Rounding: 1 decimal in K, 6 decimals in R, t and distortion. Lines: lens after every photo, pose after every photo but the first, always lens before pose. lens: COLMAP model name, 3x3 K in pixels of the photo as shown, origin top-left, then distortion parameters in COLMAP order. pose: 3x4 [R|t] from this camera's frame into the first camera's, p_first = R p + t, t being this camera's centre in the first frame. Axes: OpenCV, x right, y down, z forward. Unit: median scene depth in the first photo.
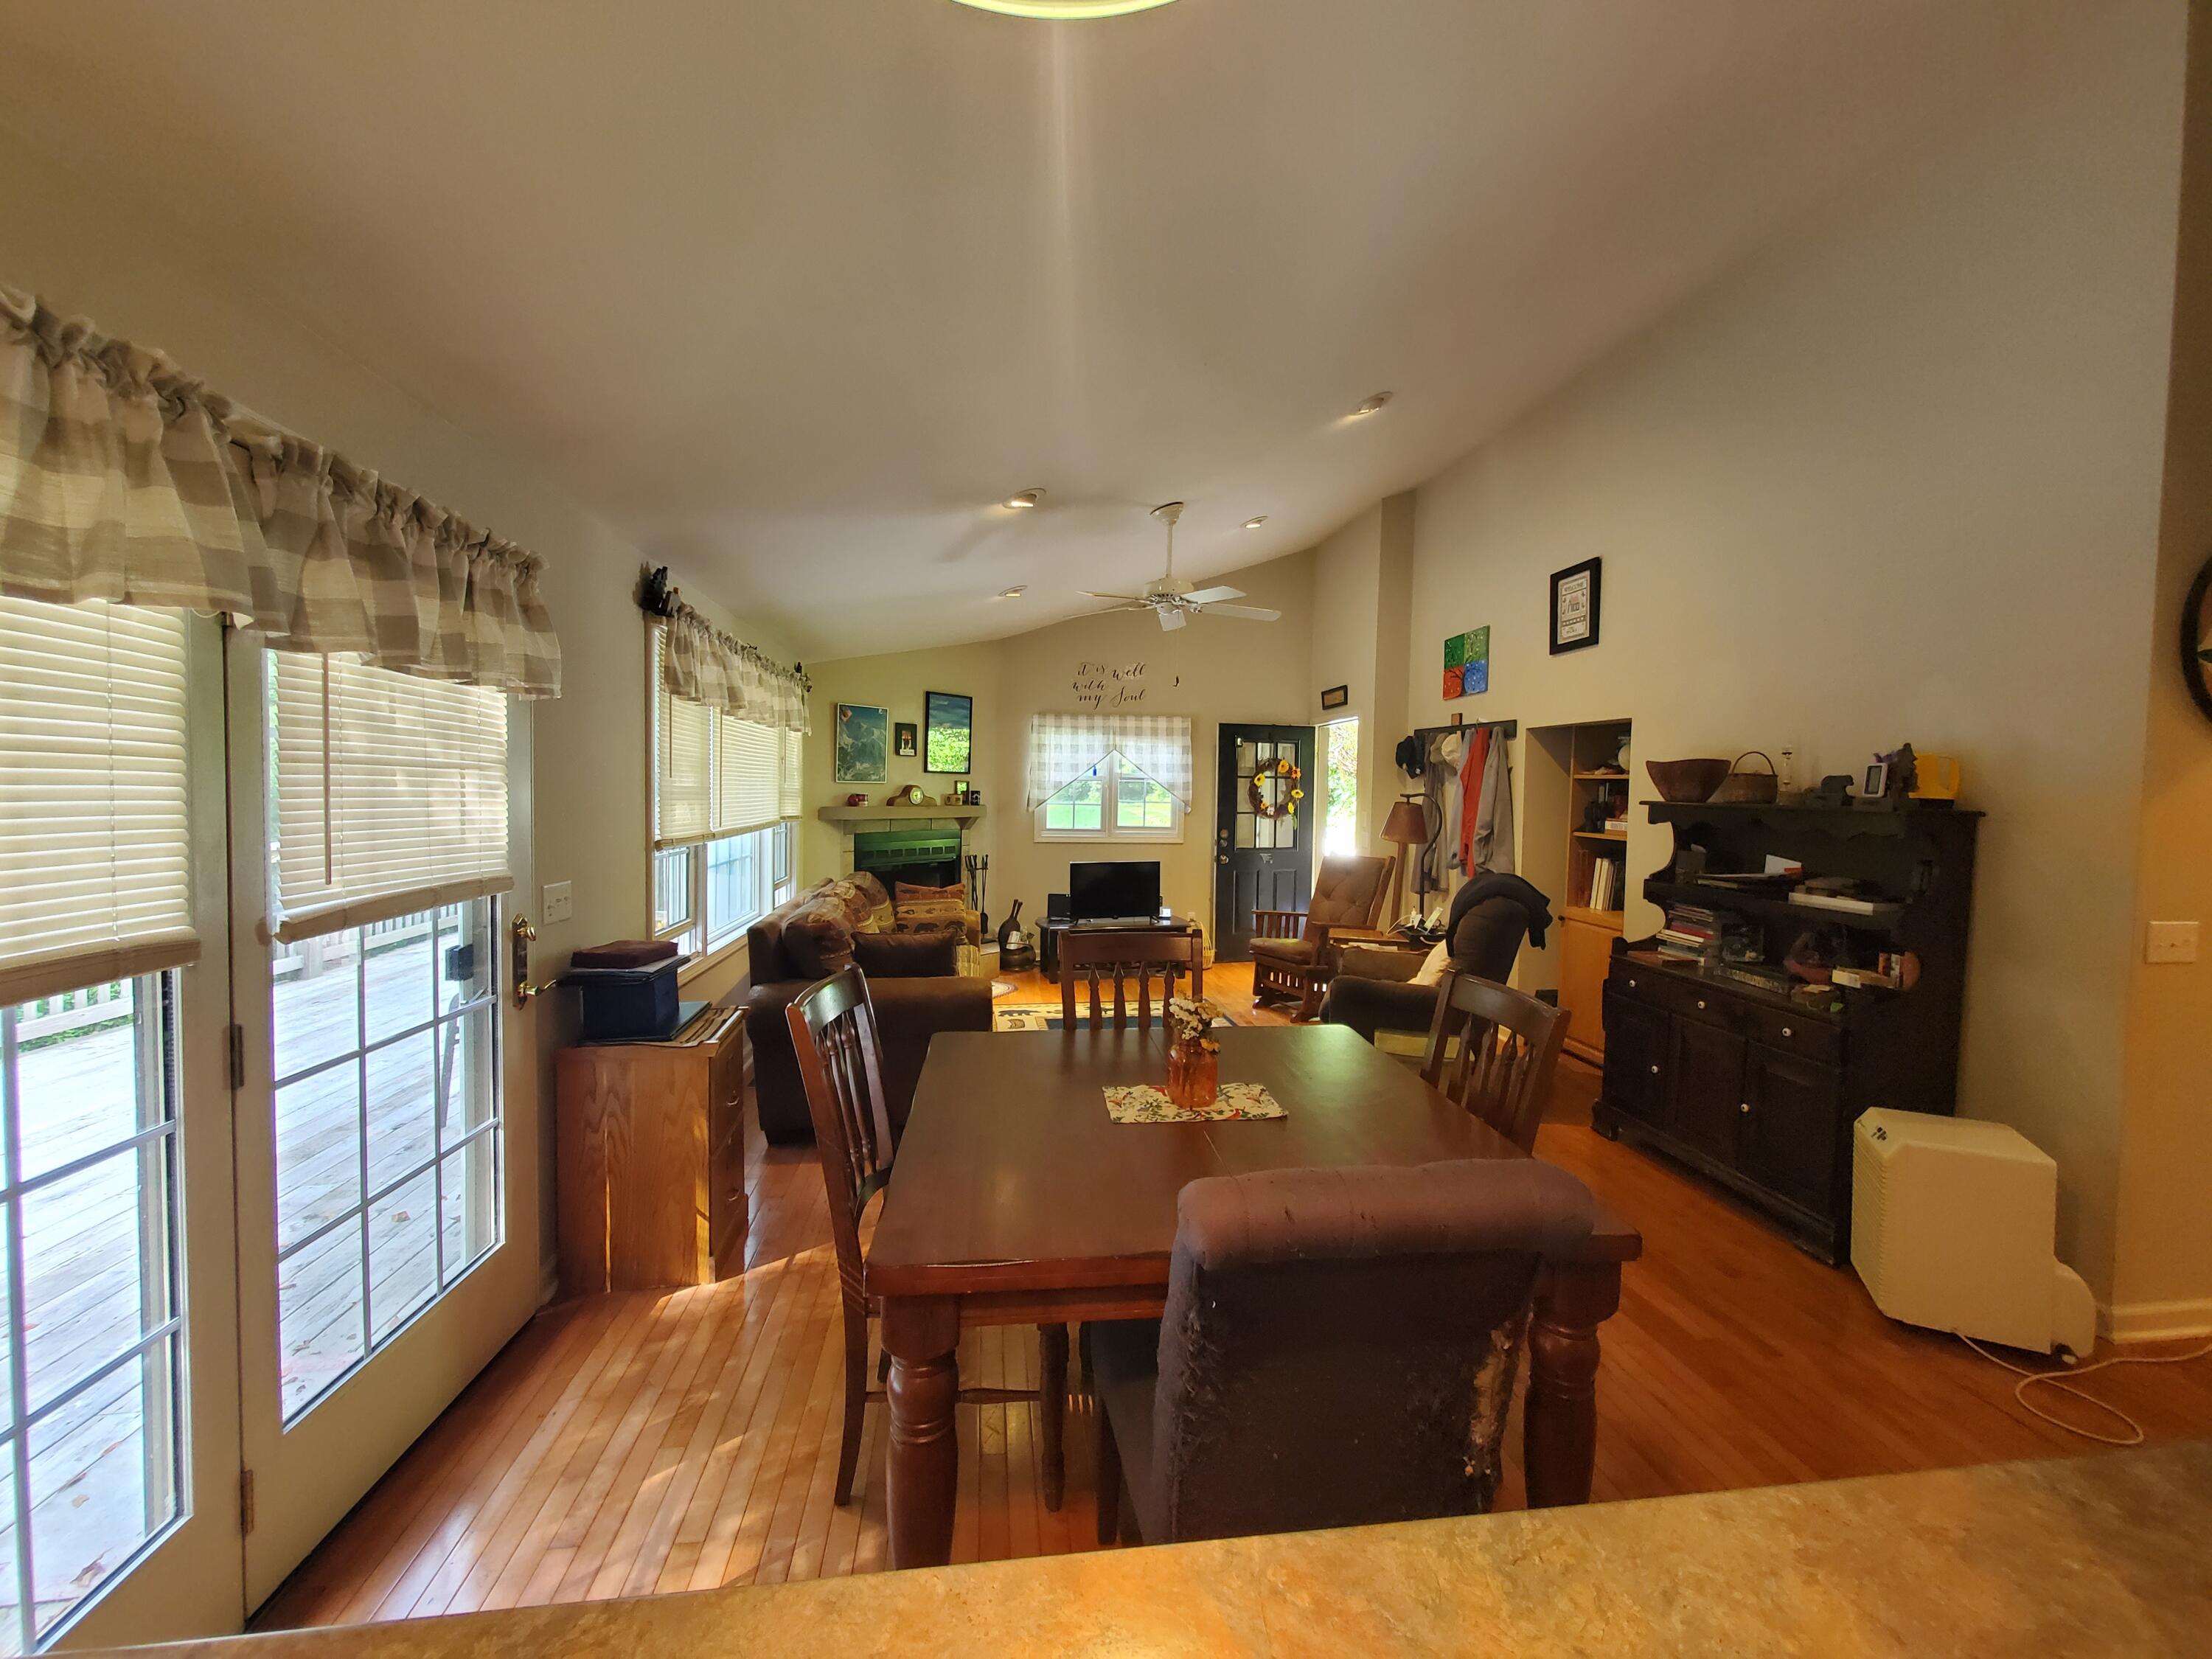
lens RADIAL K [[869.3, 0, 1101.8], [0, 869.3, 822.6], [0, 0, 1]] dist [0.002329, -0.001991]
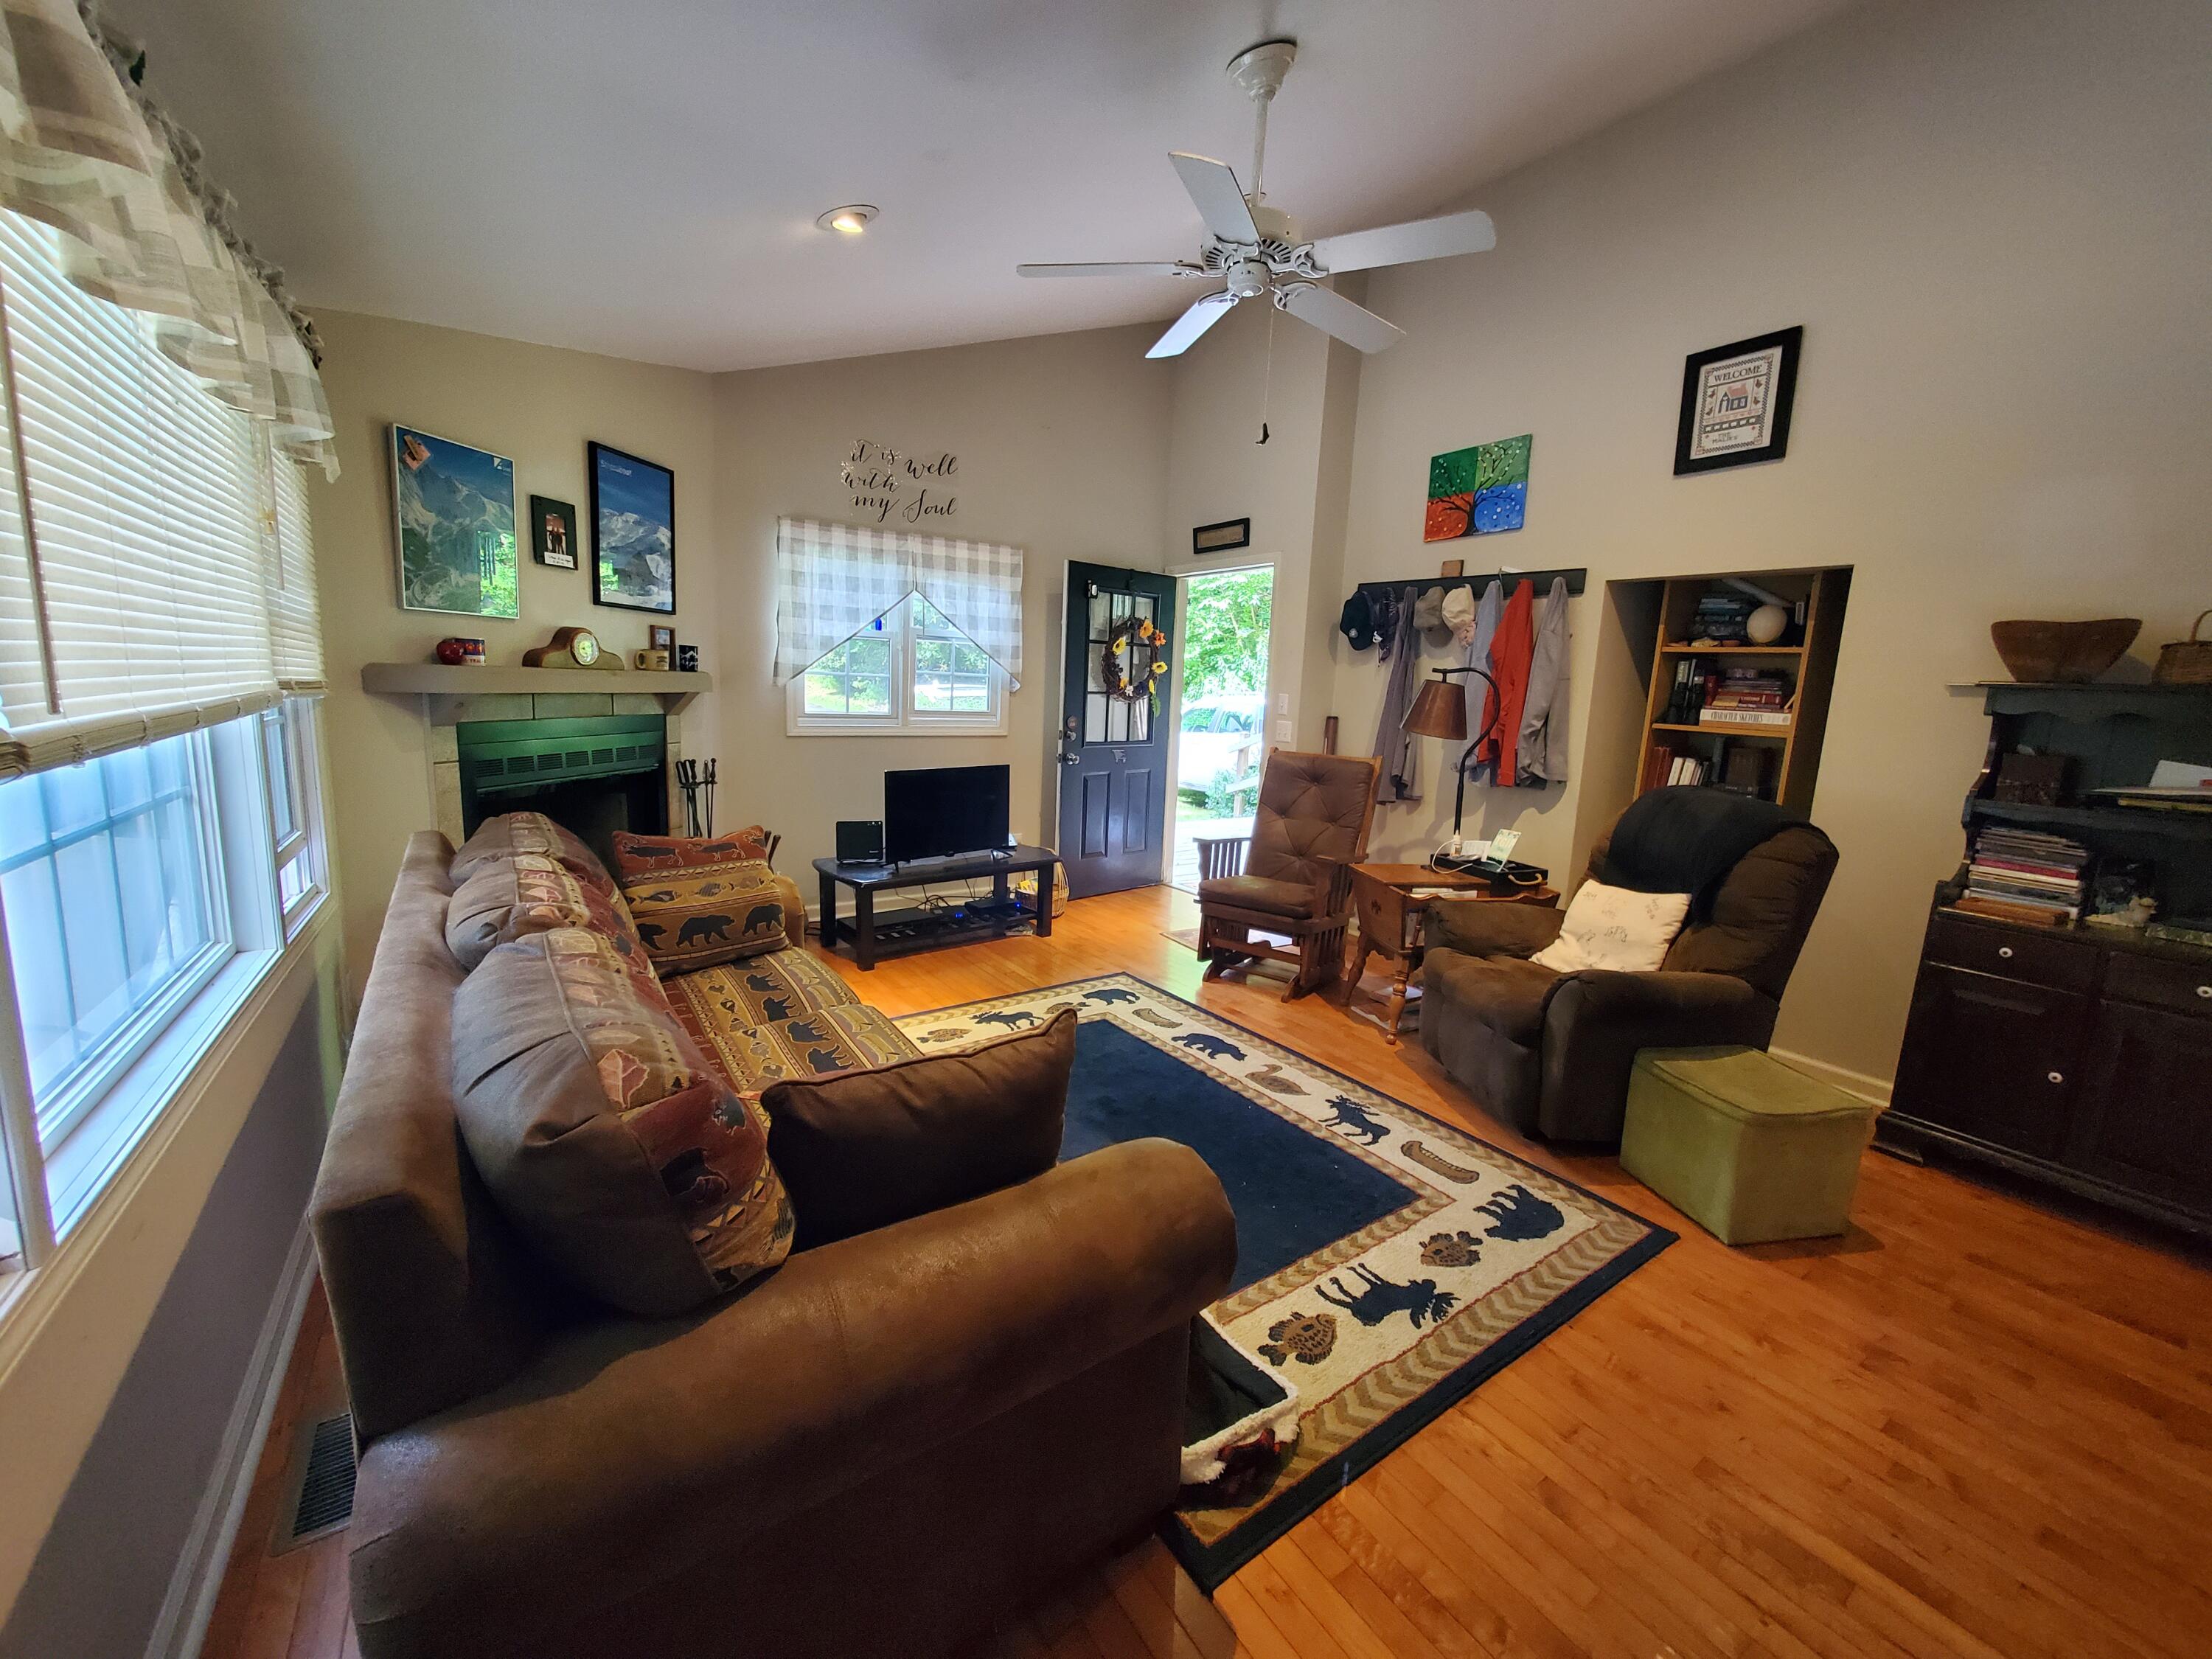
lens RADIAL K [[869.3, 0, 1101.4], [0, 869.3, 821.4], [0, 0, 1]] dist [0.002329, -0.001991]
pose [[0.895009, -0.050193, 0.443216, -0.204750], [-0.008494, 0.991551, 0.129442, 0.001098], [-0.445968, -0.119616, 0.887020, 0.466973]]
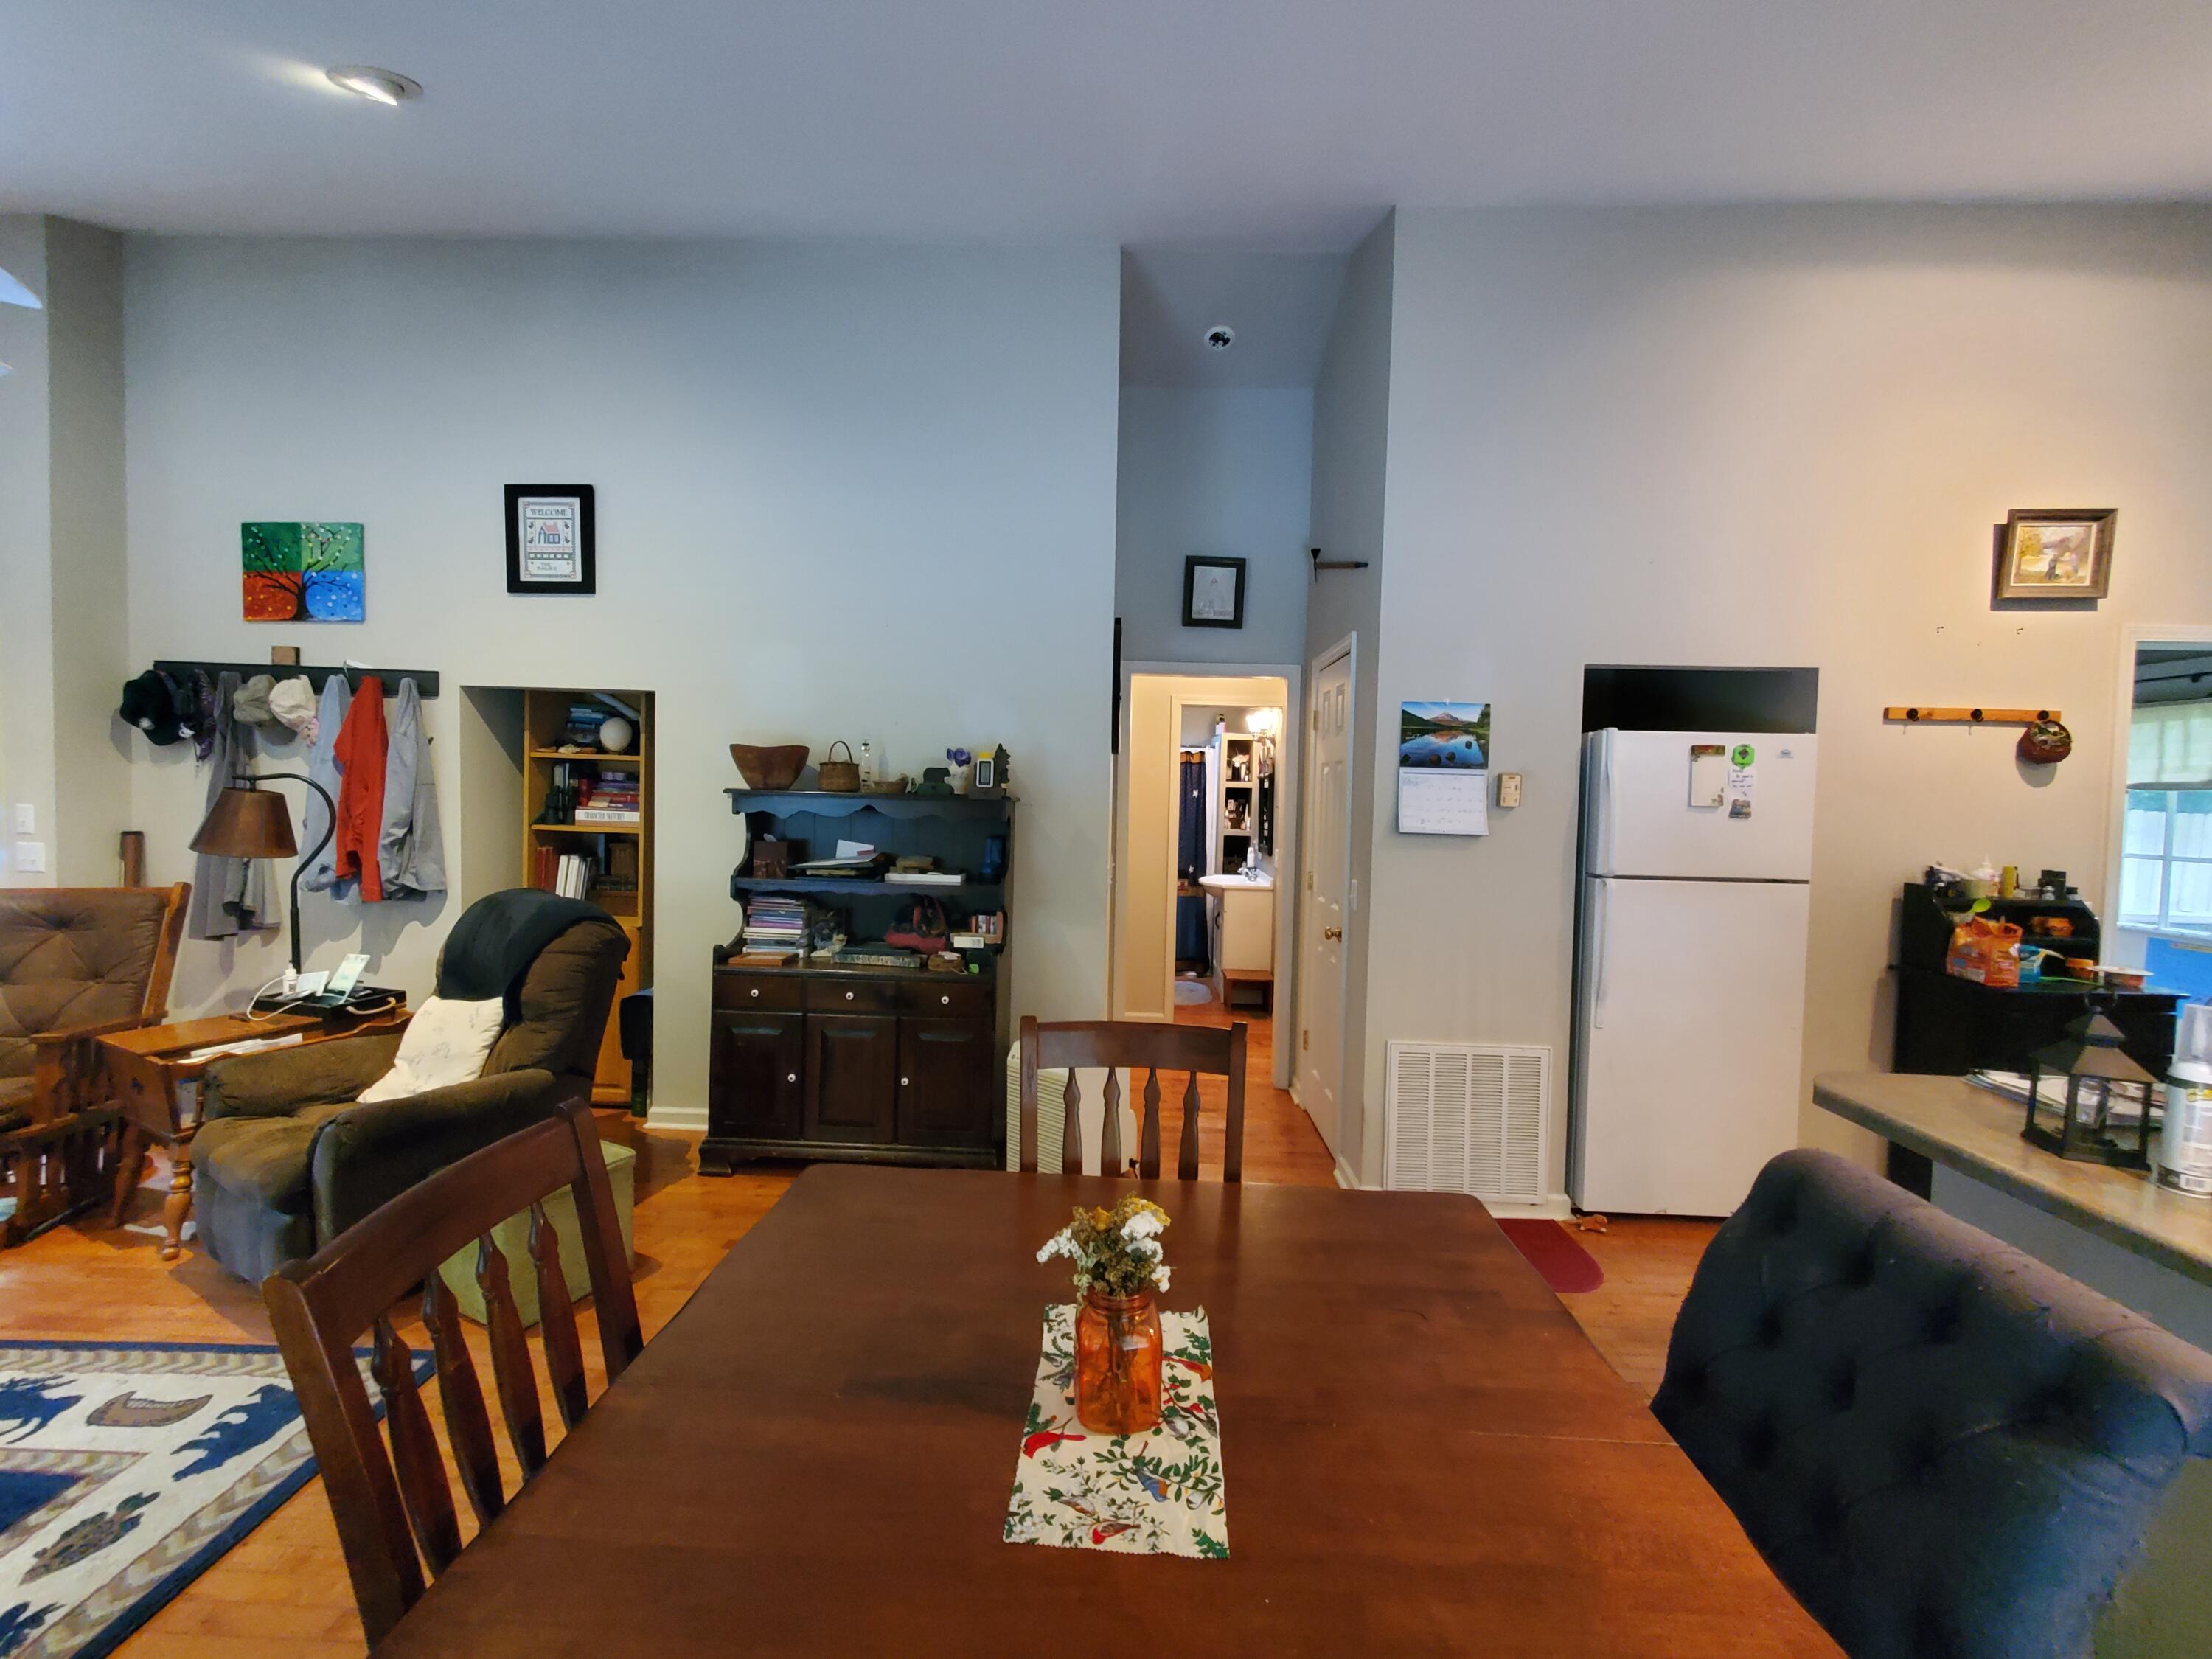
lens RADIAL K [[869.3, 0, 1103.5], [0, 869.3, 823.1], [0, 0, 1]] dist [0.002329, -0.001991]
pose [[0.155614, -0.049859, 0.986559, -0.136077], [0.017545, 0.998707, 0.047705, -0.017159], [-0.987662, 0.009886, 0.156287, 0.323110]]
